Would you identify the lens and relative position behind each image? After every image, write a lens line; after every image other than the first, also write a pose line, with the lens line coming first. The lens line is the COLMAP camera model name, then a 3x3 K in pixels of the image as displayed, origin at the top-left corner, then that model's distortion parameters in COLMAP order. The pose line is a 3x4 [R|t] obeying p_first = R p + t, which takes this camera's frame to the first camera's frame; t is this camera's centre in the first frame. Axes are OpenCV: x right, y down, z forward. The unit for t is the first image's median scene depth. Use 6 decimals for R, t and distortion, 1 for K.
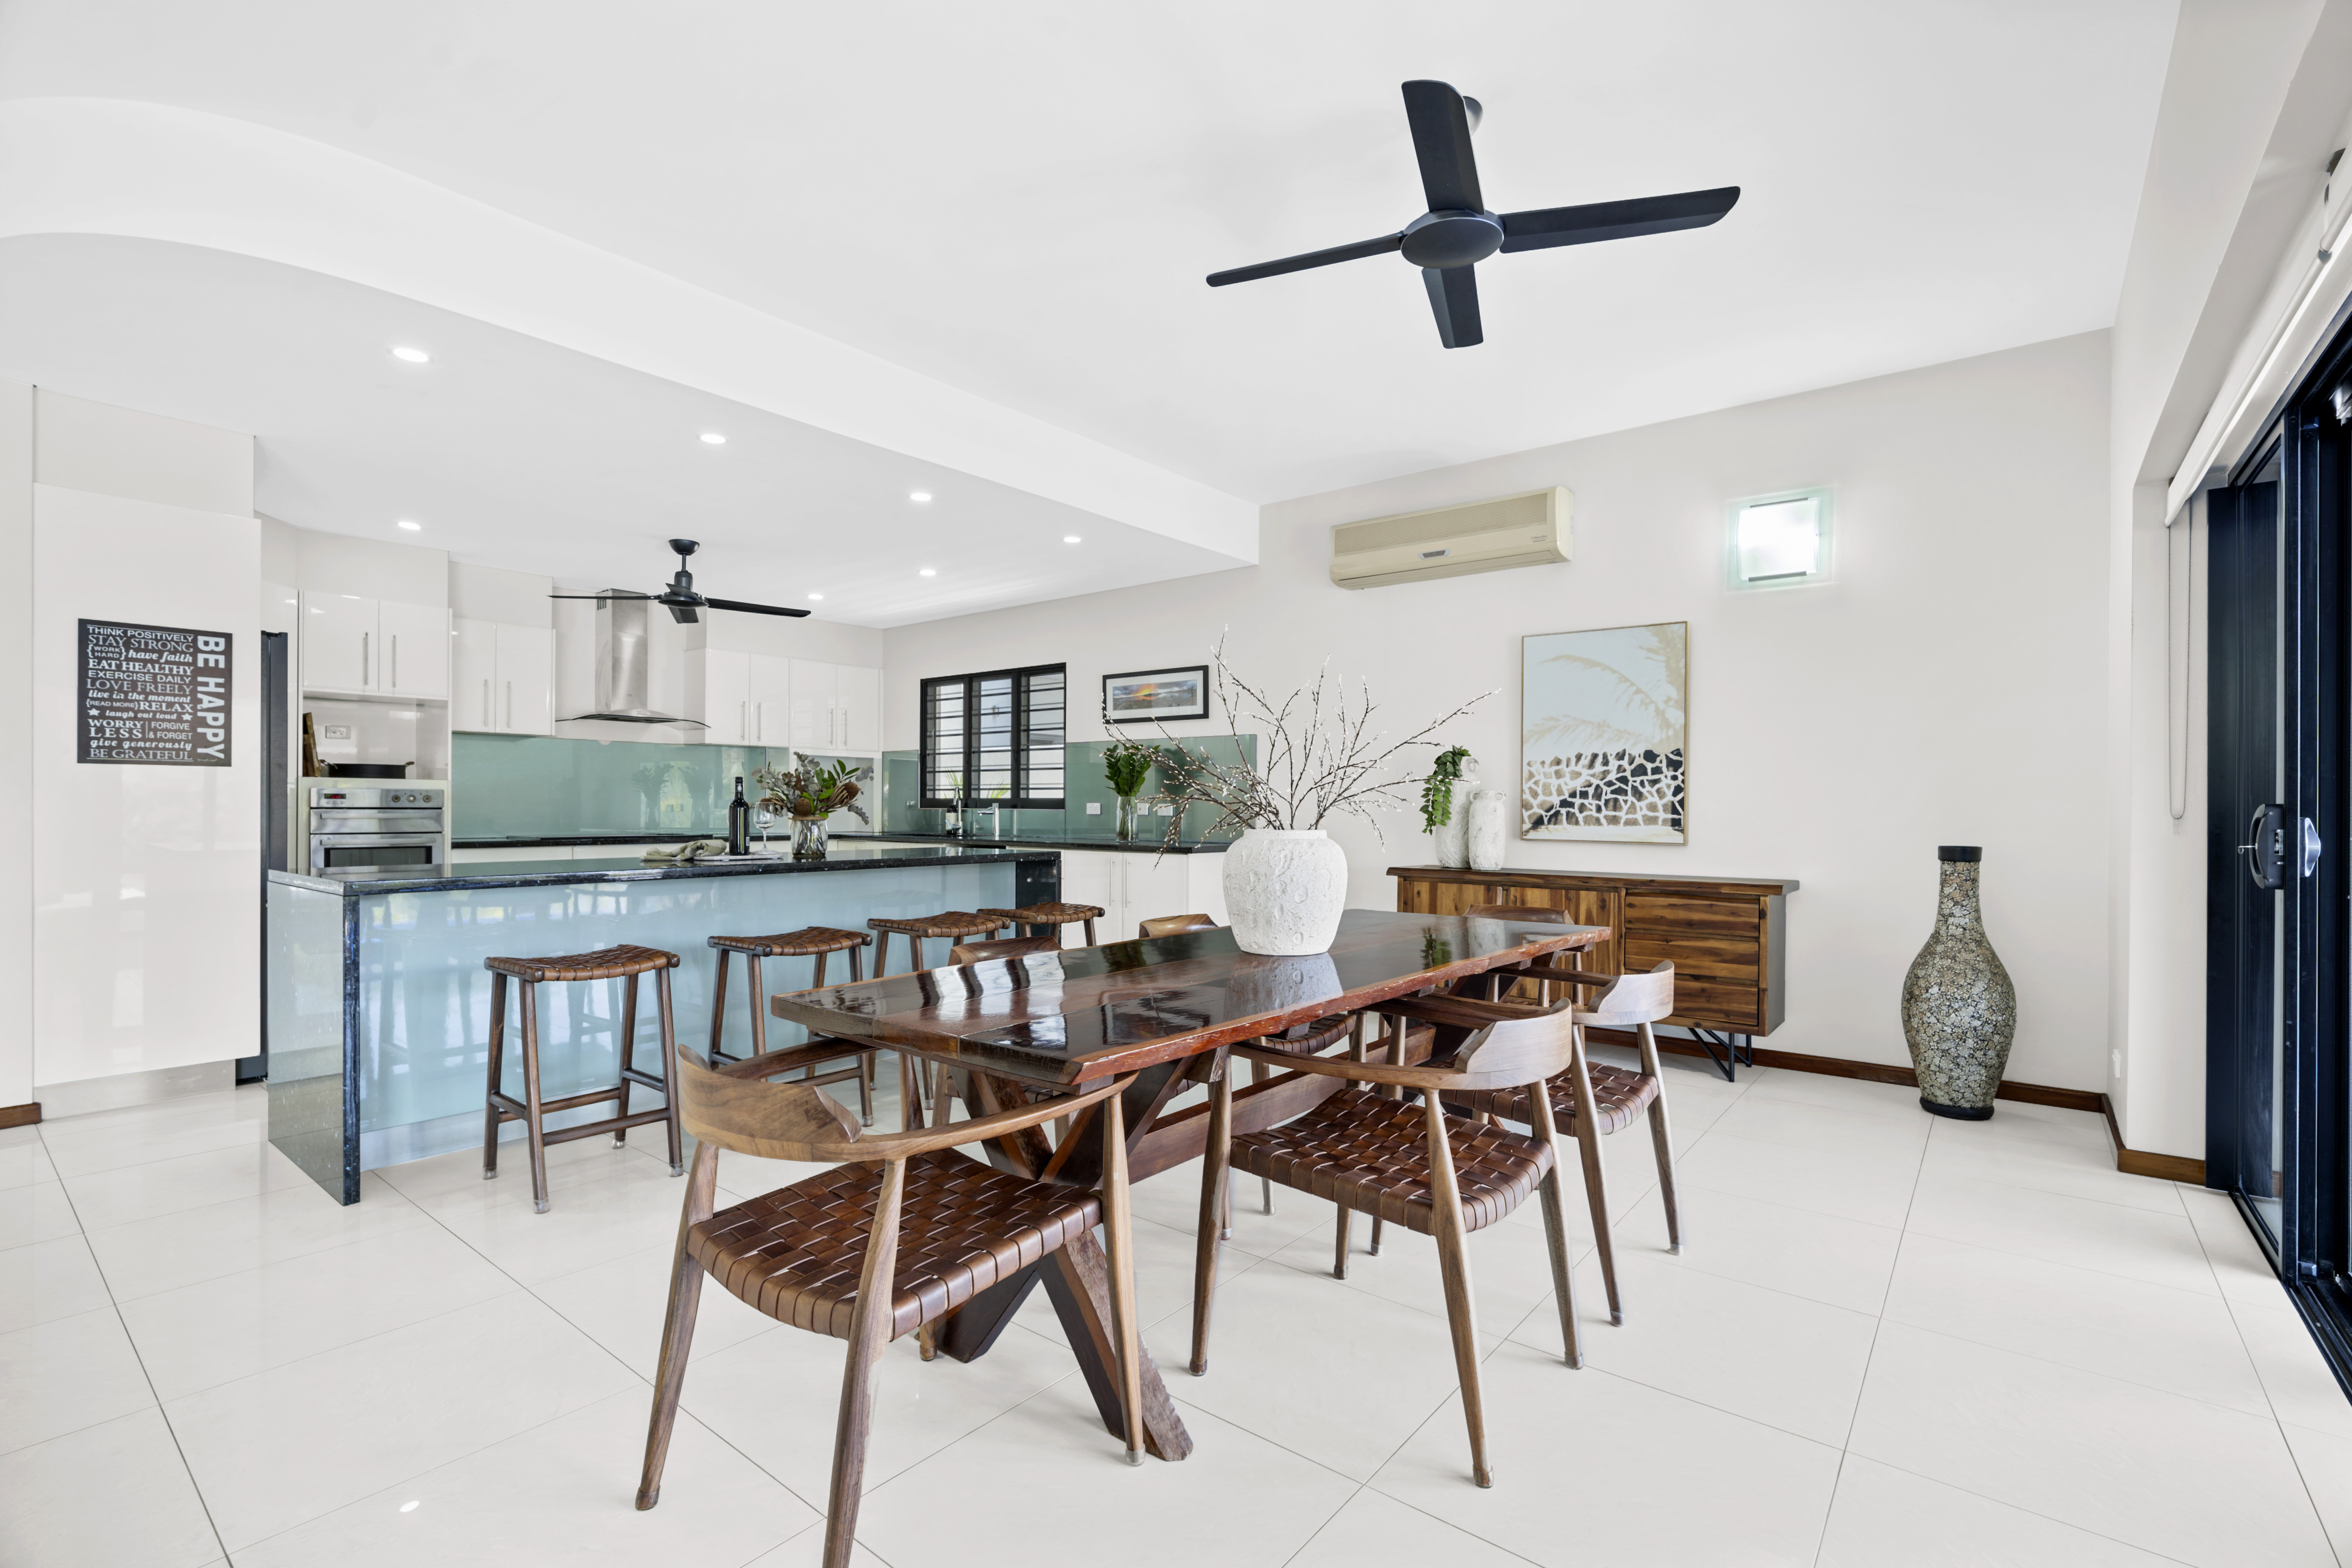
lens RADIAL K [[1040.1, 0, 1176.3], [0, 1040.1, 813.9], [0, 0, 1]] dist [-0.008336, 0.000144]
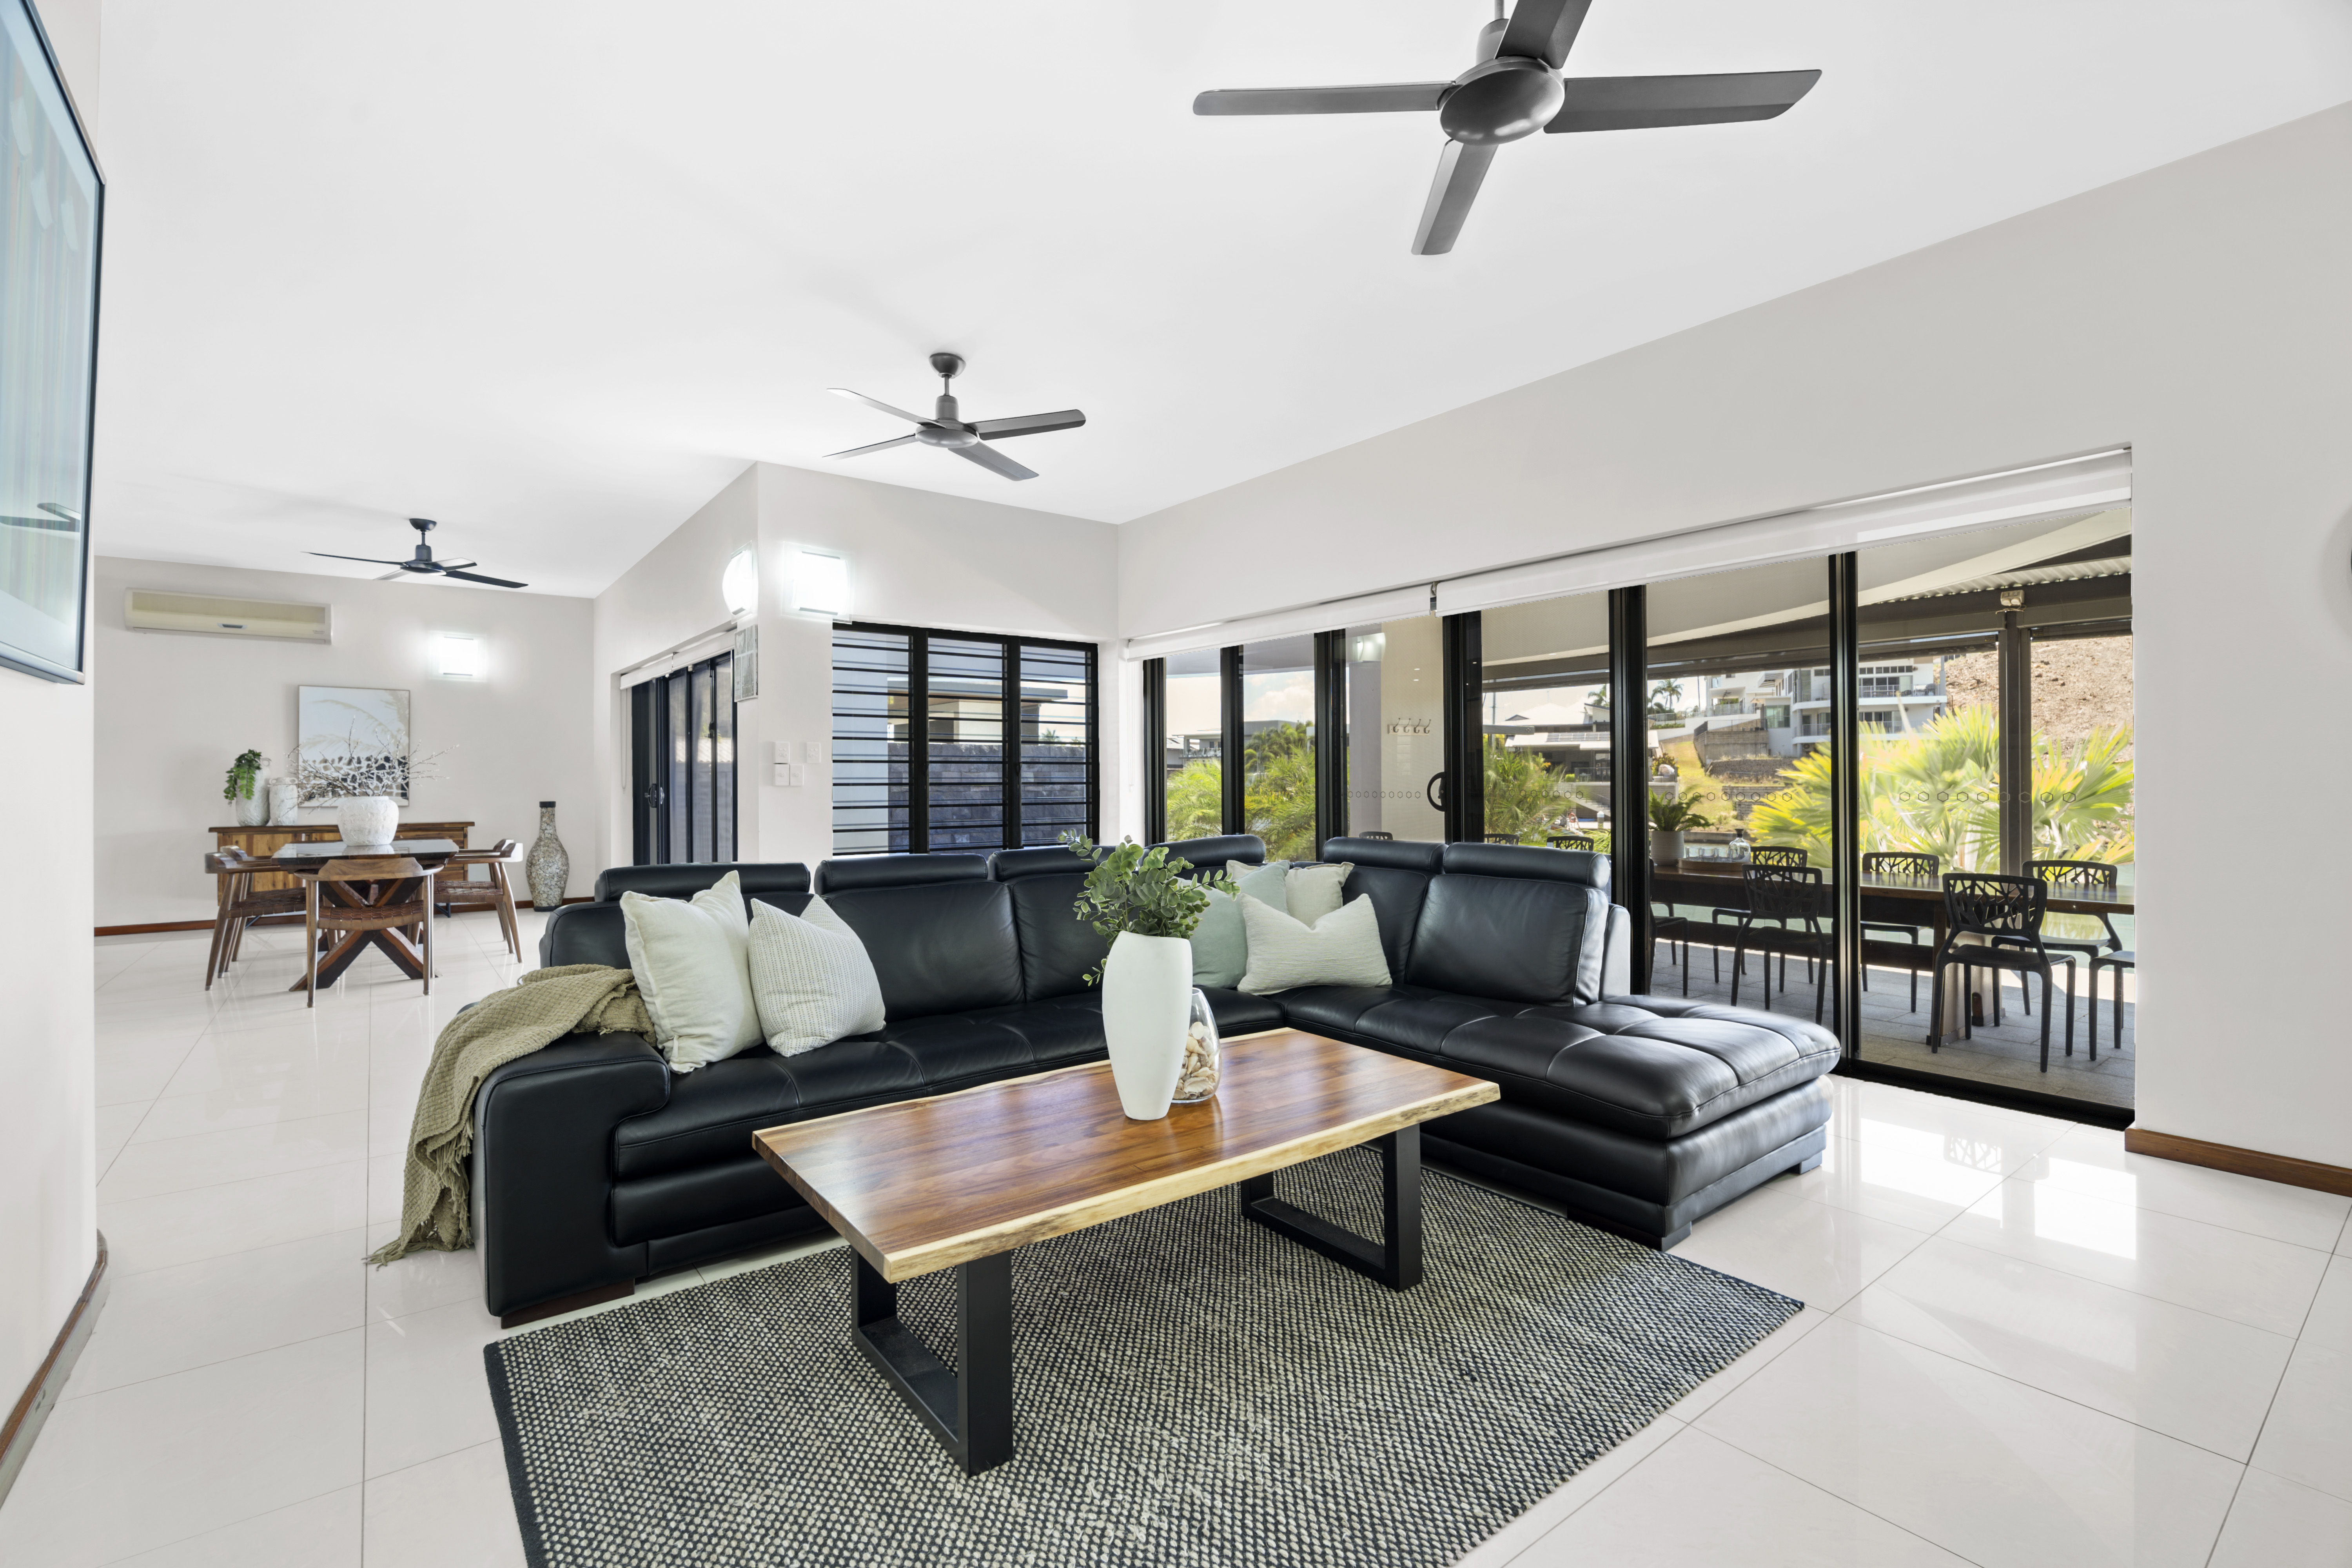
lens RADIAL K [[1040.1, 0, 1157.1], [0, 1040.1, 777.0], [0, 0, 1]] dist [-0.008336, 0.000144]
pose [[0.253652, -0.003837, 0.967288, -0.964471], [0.009327, 0.999955, 0.001521, -0.013397], [-0.967251, 0.008636, 0.253676, -0.786652]]
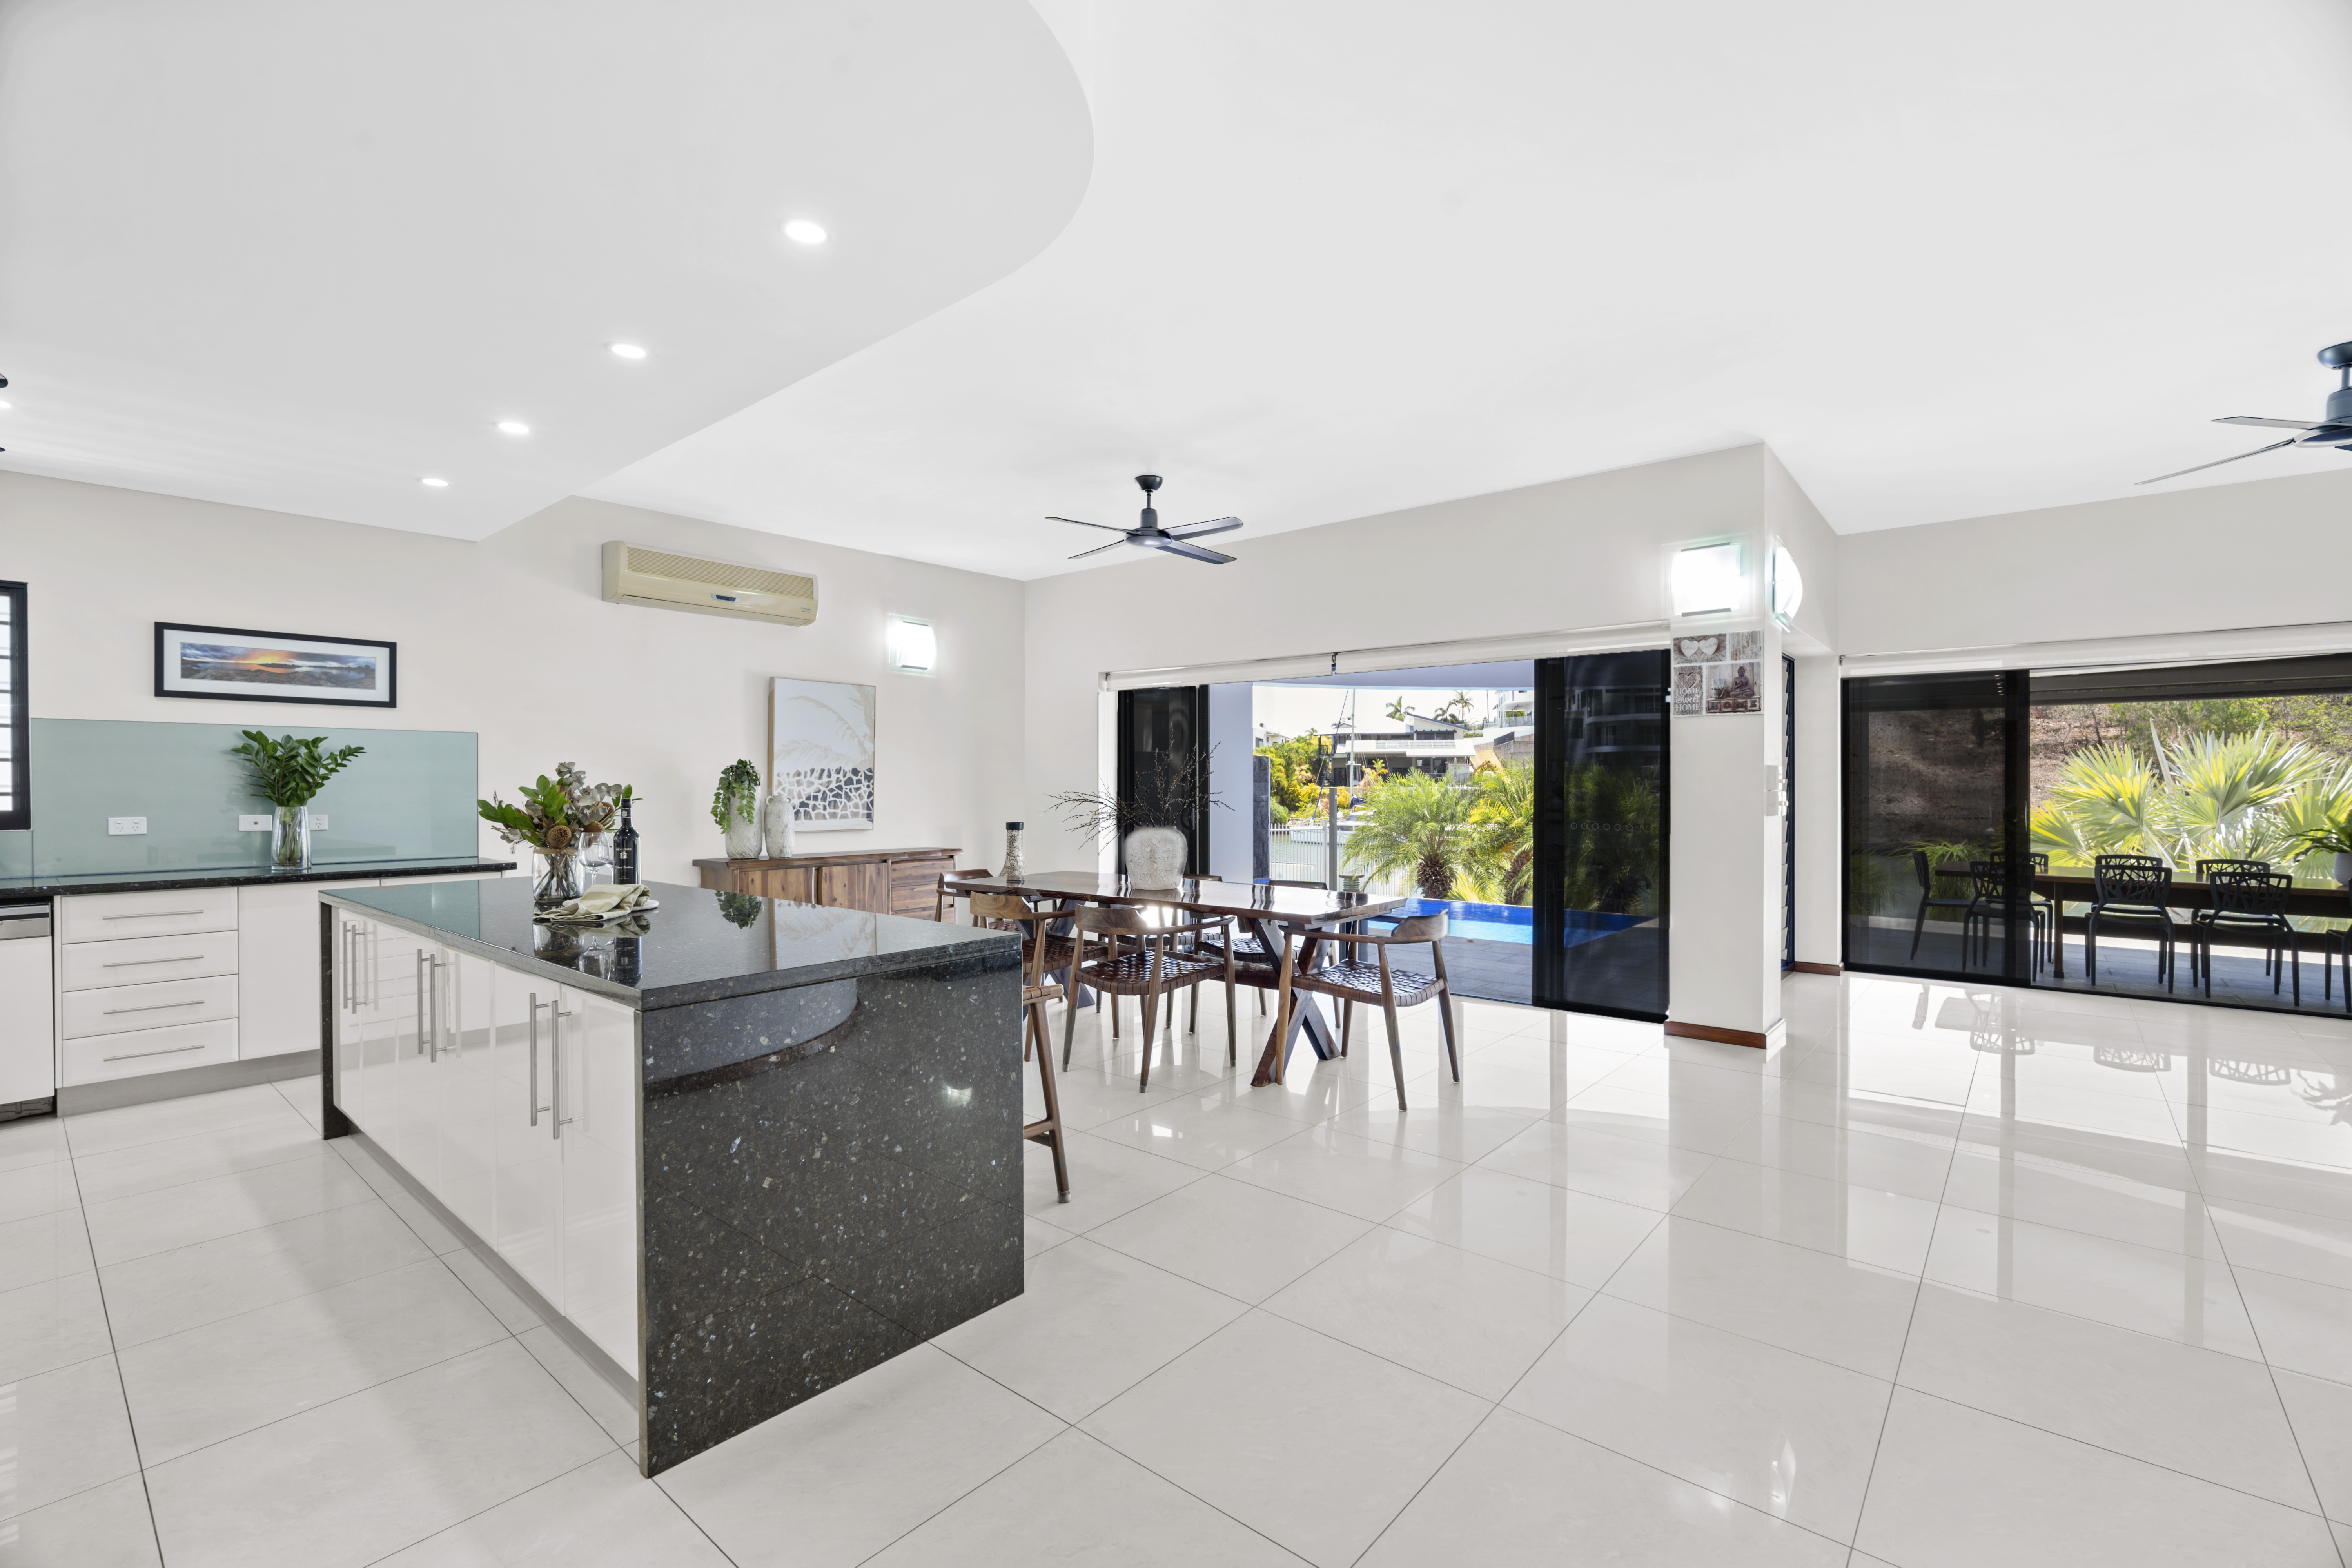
lens RADIAL K [[1040.1, 0, 1160.1], [0, 1040.1, 783.3], [0, 0, 1]] dist [-0.008336, 0.000144]
pose [[0.040926, -0.005251, 0.999148, -0.987257], [0.009406, 0.999944, 0.004869, -0.041015], [-0.999118, 0.009198, 0.040973, 0.485859]]
